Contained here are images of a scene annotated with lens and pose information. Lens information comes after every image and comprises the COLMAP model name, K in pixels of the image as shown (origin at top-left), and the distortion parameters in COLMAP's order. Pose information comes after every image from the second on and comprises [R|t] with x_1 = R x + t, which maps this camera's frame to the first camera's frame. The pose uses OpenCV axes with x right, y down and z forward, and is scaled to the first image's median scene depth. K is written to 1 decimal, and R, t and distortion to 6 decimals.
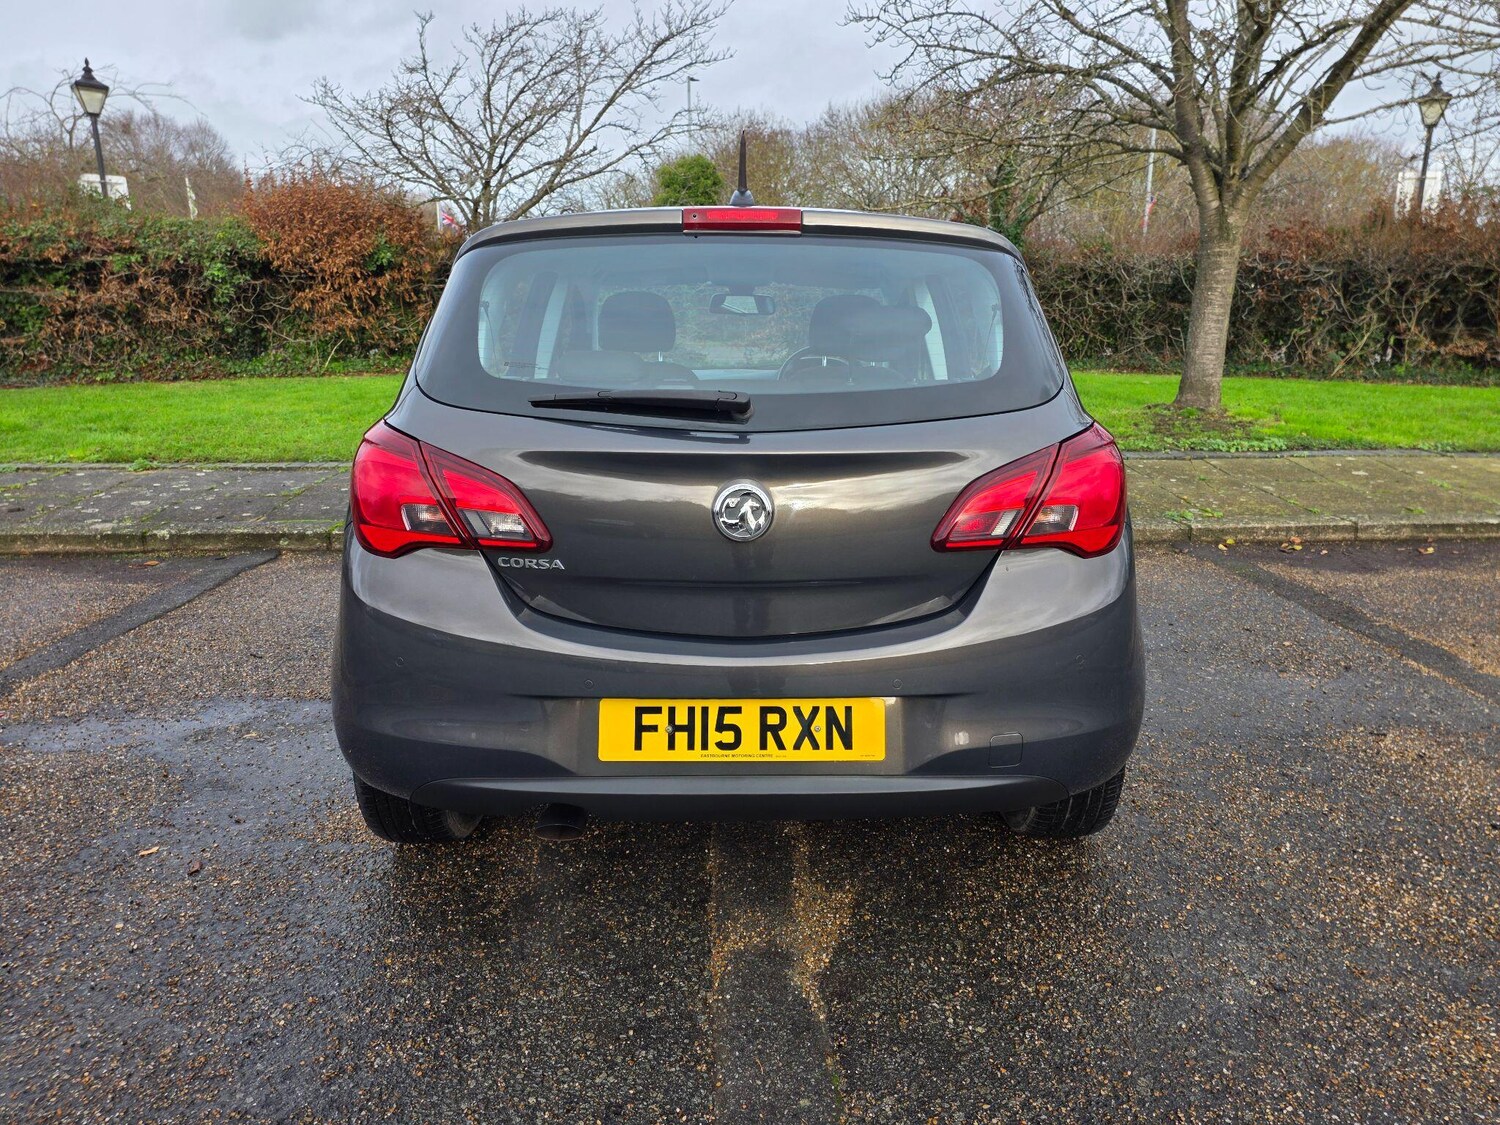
lens RADIAL K [[995.7, 0, 770.5], [0, 995.7, 554.2], [0, 0, 1]] dist [0.041250, -0.023319]
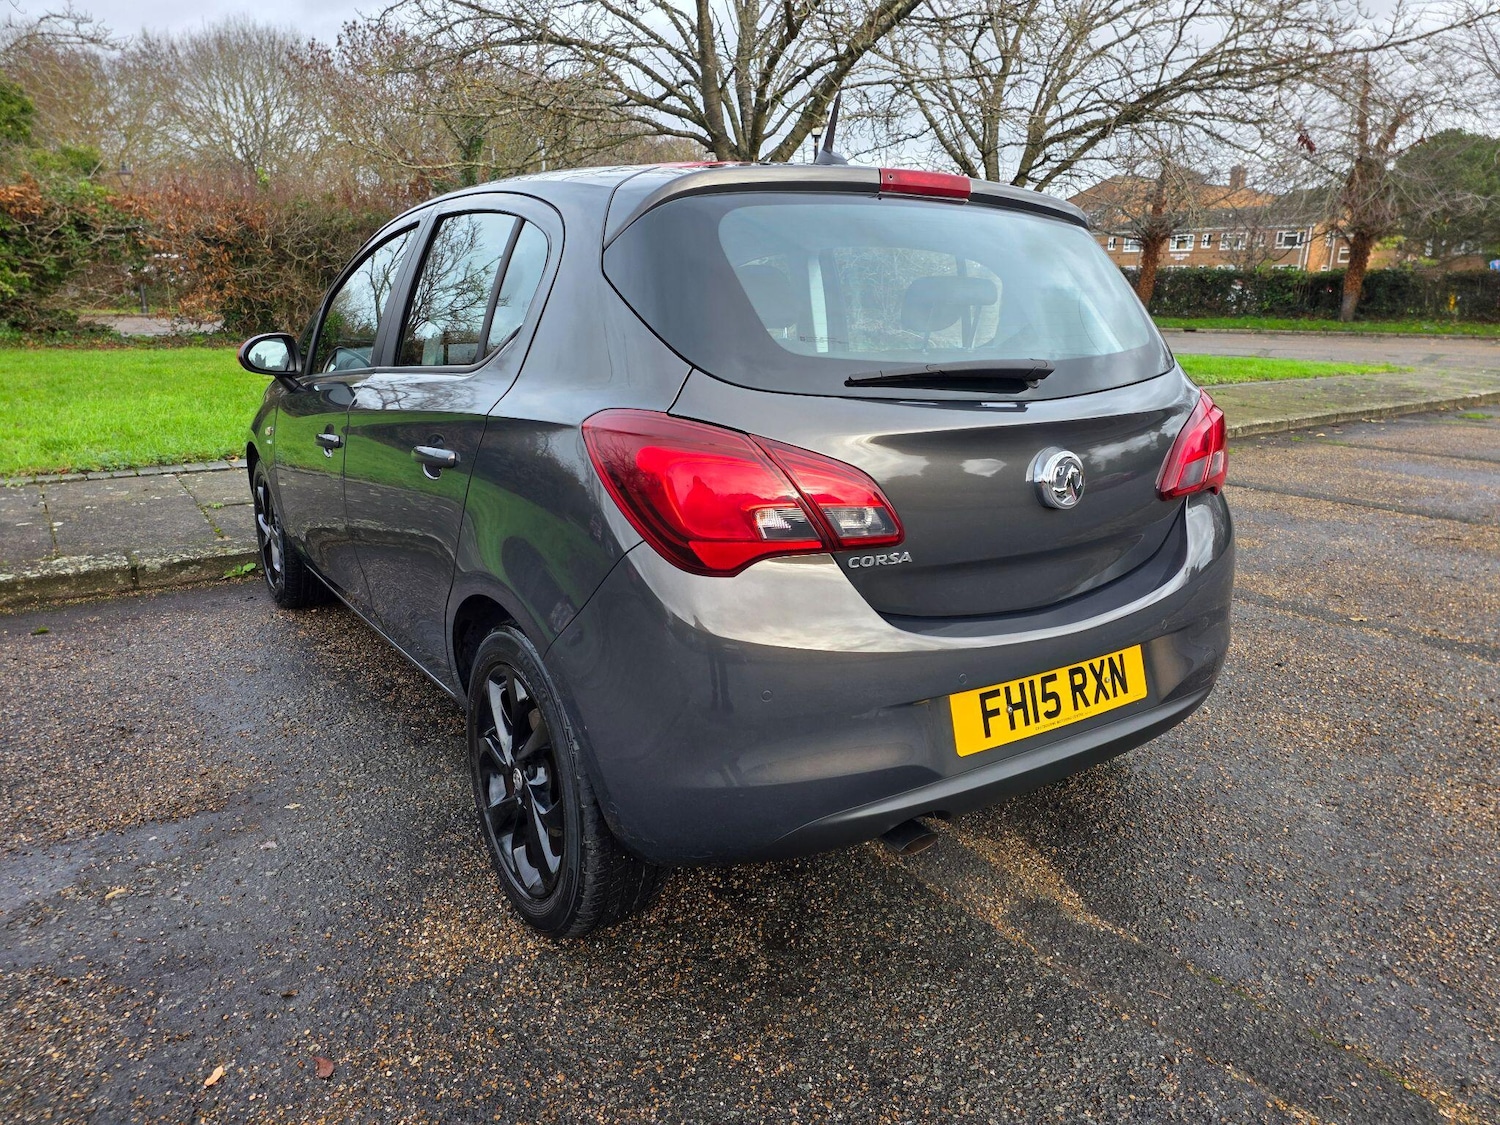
lens RADIAL K [[995.7, 0, 770.5], [0, 995.7, 554.2], [0, 0, 1]] dist [0.041250, -0.023319]
pose [[0.836261, -0.128227, 0.533127, -0.161519], [0.114771, 0.991669, 0.058486, -0.012241], [-0.536185, 0.012277, 0.844011, 0.058959]]
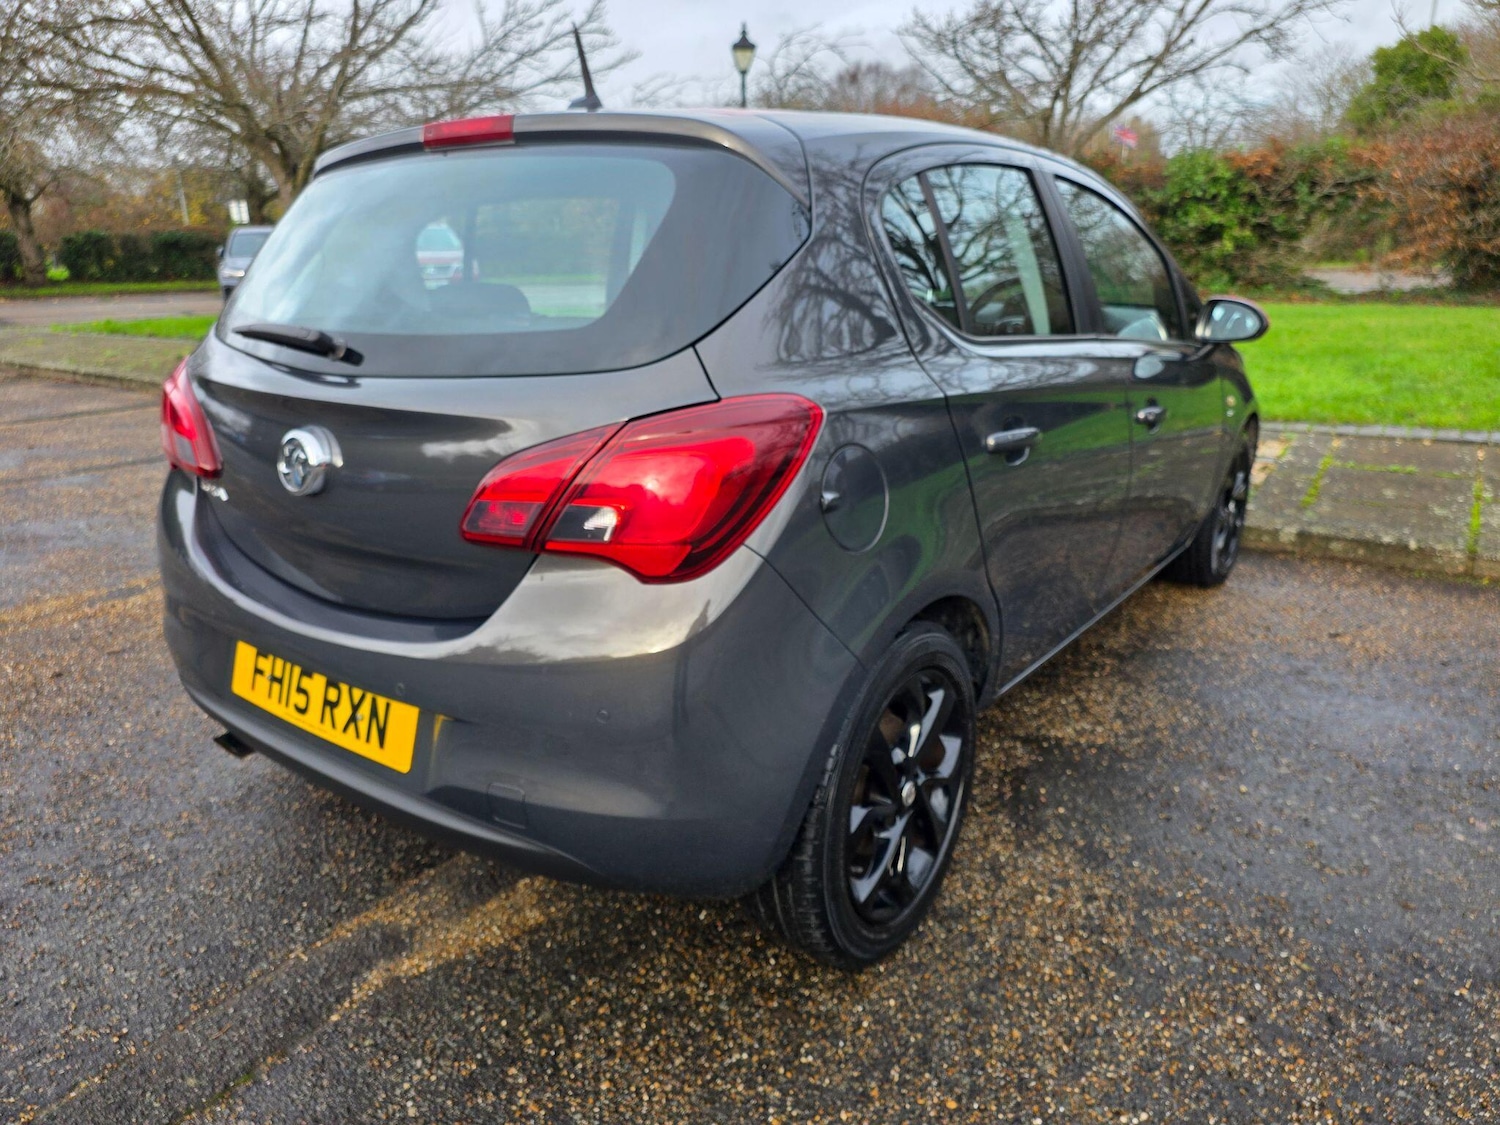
lens RADIAL K [[1012.9, 0, 739.9], [0, 1012.9, 557.3], [0, 0, 1]] dist [0.008978, 0.001075]
pose [[0.792048, 0.165641, -0.587556, 0.166465], [-0.124996, 0.986097, 0.109497, -0.021756], [0.597525, -0.013285, 0.801741, 0.096089]]
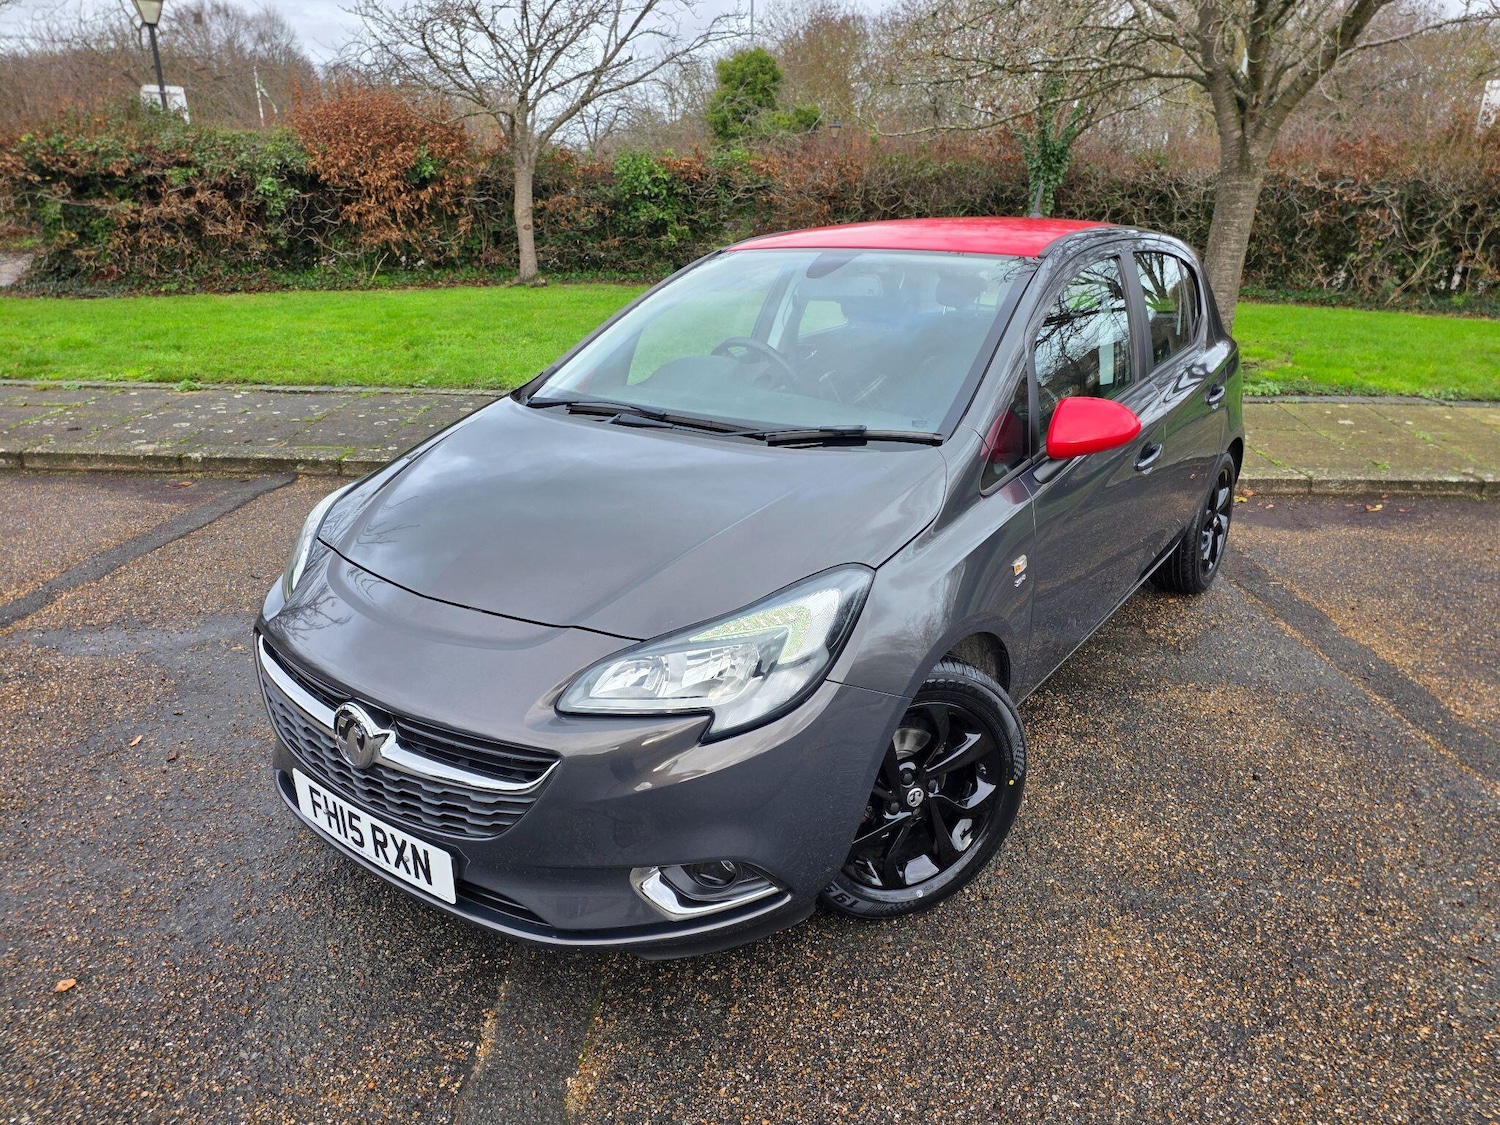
lens RADIAL K [[992.8, 0, 750.9], [0, 992.8, 569.7], [0, 0, 1]] dist [0.041788, -0.025216]
pose [[0.996377, 0.037556, -0.076301, 0.060992], [-0.029174, 0.993708, 0.108135, -0.020158], [0.079882, -0.105517, 0.991204, -0.042605]]
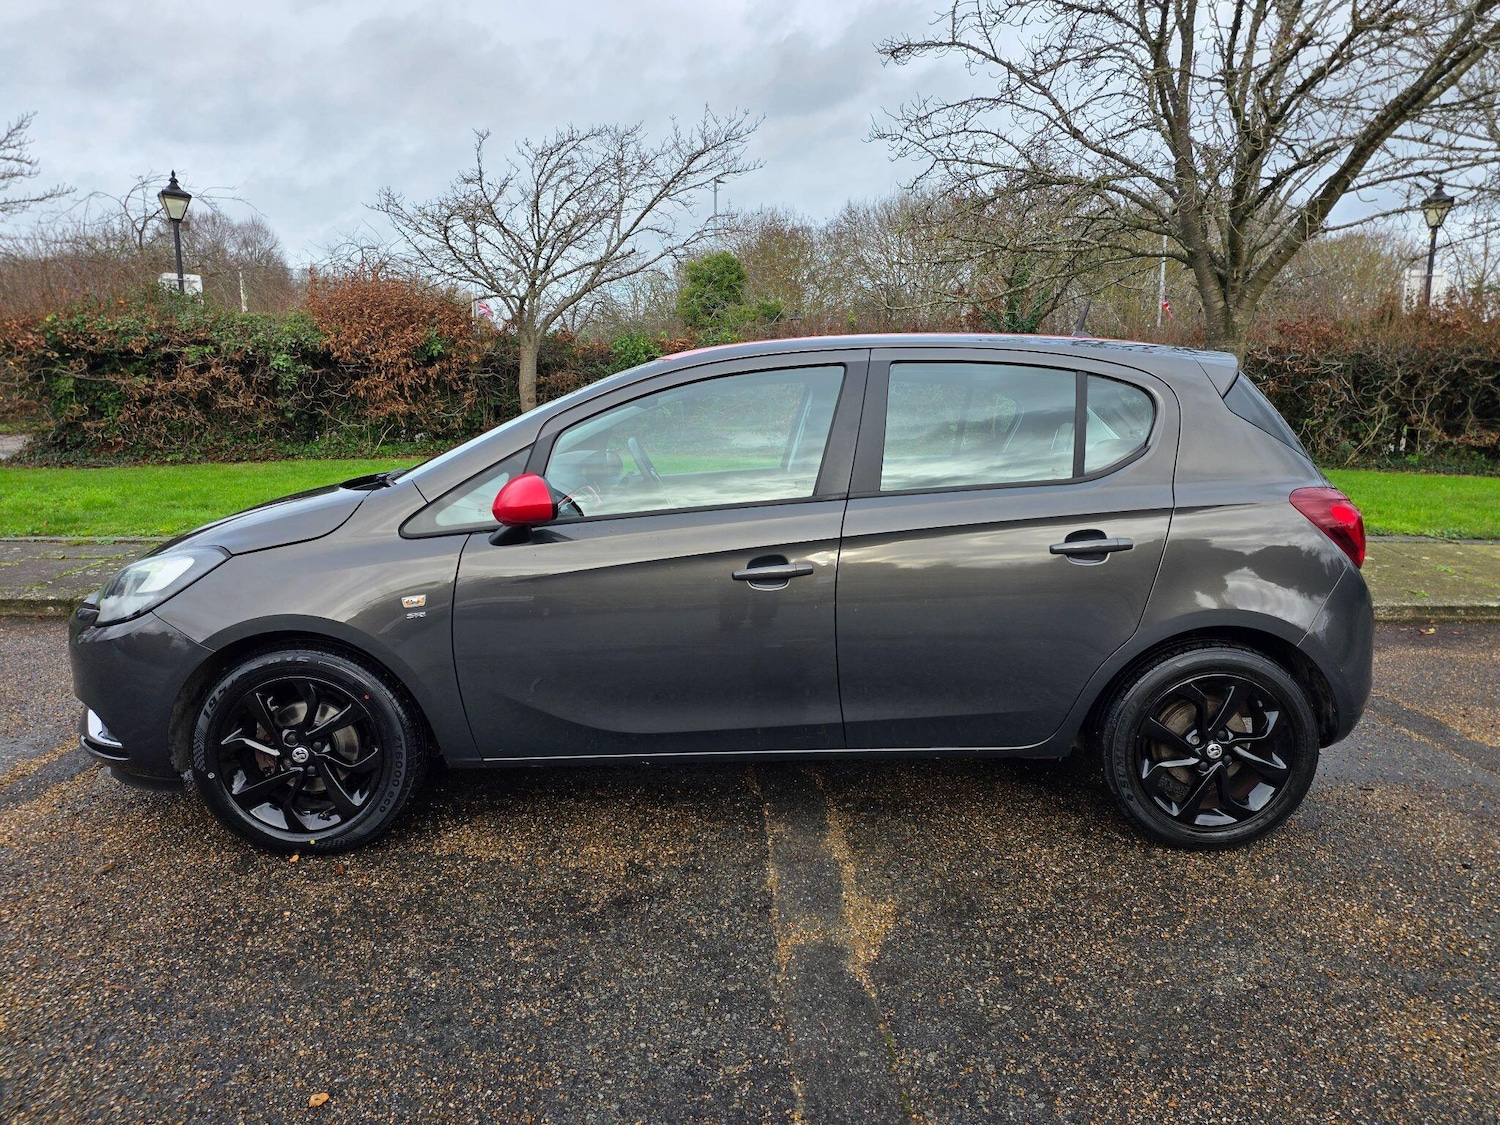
lens RADIAL K [[989.7, 0, 751.8], [0, 989.7, 556.5], [0, 0, 1]] dist [0.057561, -0.039724]
pose [[0.999310, 0.010312, -0.035668, -0.011473], [-0.013099, 0.996804, -0.078799, 0.006696], [0.034742, 0.079212, 0.996252, -0.048297]]
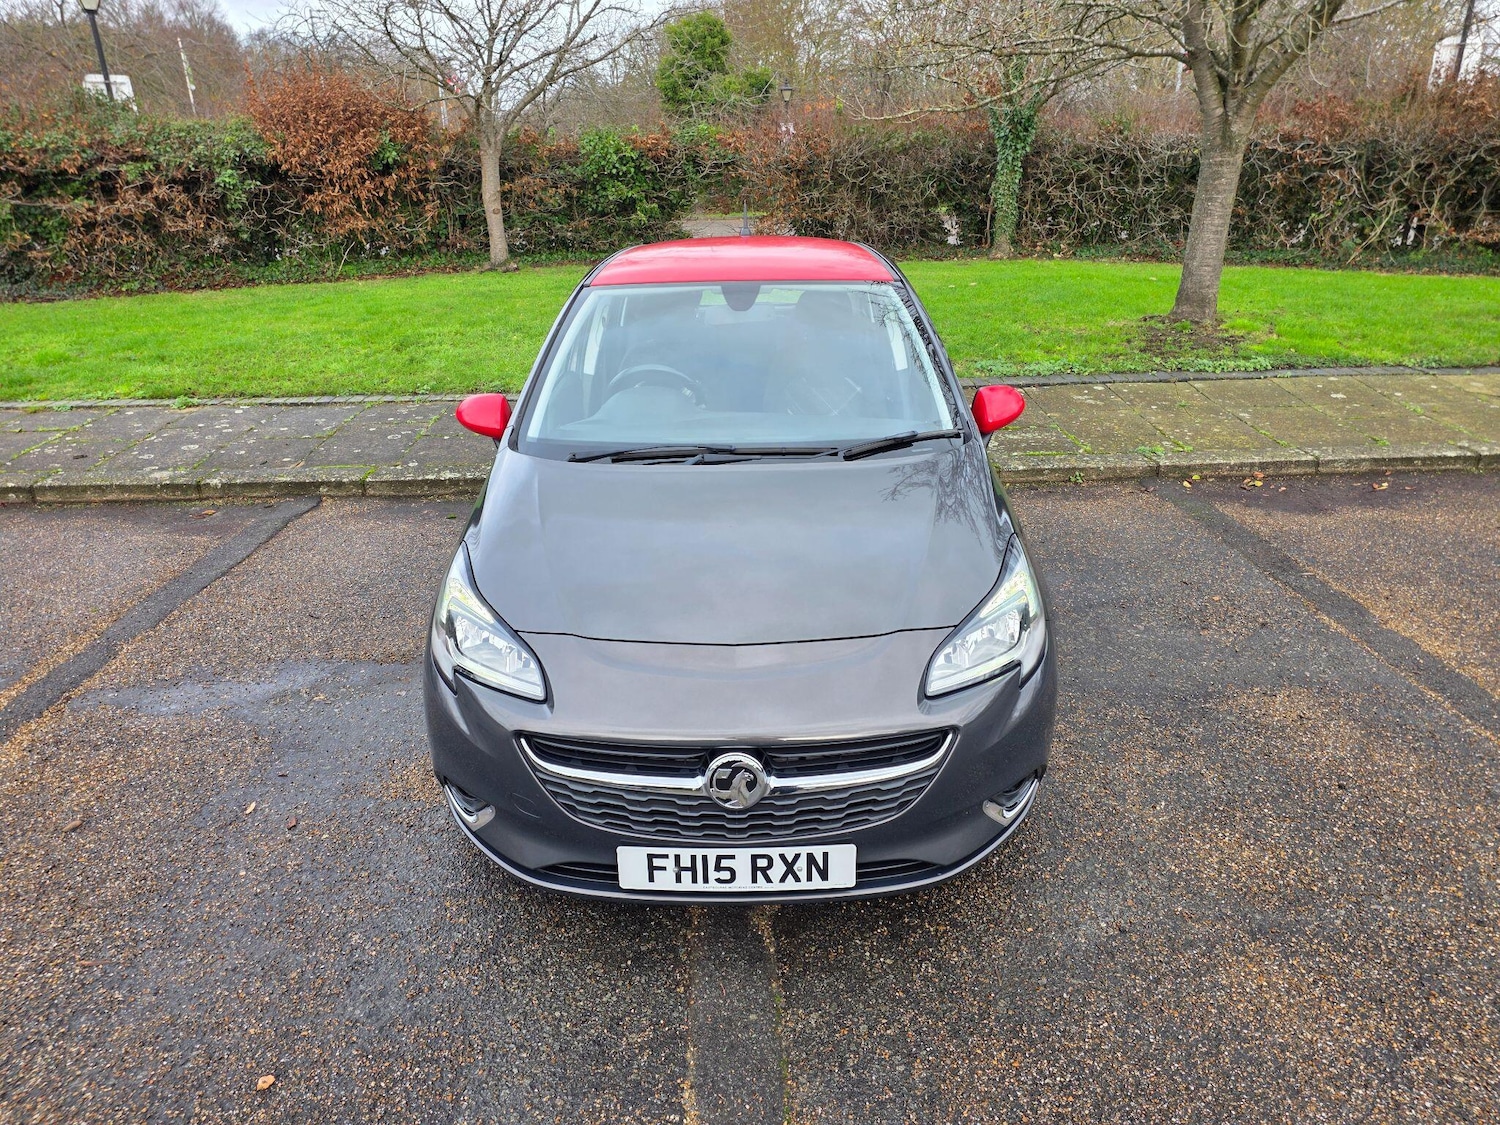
lens RADIAL K [[989.2, 0, 755.6], [0, 989.2, 560.7], [0, 0, 1]] dist [0.046591, -0.027753]
pose [[0.999453, -0.006276, -0.032485, 0.015248], [0.010636, 0.990673, 0.135848, -0.046785], [0.031330, -0.136119, 0.990197, -0.048655]]
